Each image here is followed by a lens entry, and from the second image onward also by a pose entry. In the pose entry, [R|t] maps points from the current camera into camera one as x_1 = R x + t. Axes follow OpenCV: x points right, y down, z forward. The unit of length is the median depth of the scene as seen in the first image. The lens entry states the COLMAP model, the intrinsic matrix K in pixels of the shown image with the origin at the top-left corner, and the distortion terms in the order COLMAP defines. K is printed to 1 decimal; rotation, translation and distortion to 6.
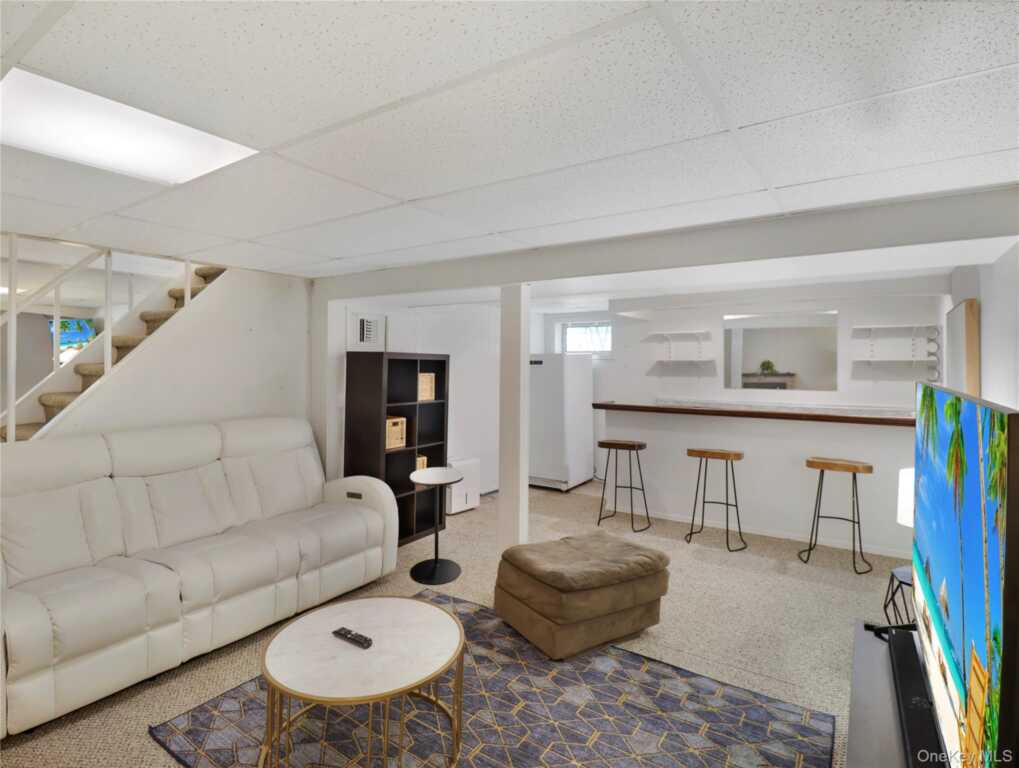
lens RADIAL K [[531.3, 0, 496.9], [0, 531.3, 389.7], [0, 0, 1]] dist [0.000572, -0.000240]
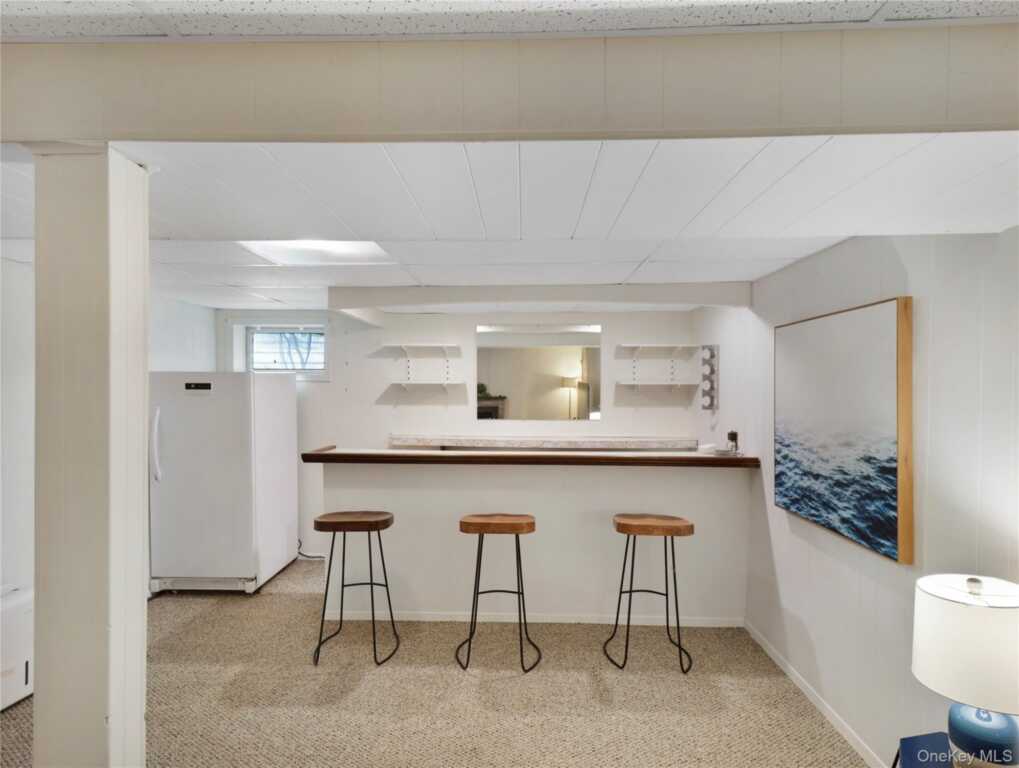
lens RADIAL K [[531.3, 0, 496.9], [0, 531.3, 389.7], [0, 0, 1]] dist [0.000572, -0.000240]
pose [[0.847474, -0.003387, 0.530826, 0.045616], [0.024982, 0.999126, -0.033510, -0.020524], [-0.530249, 0.041660, 0.846818, 0.345410]]
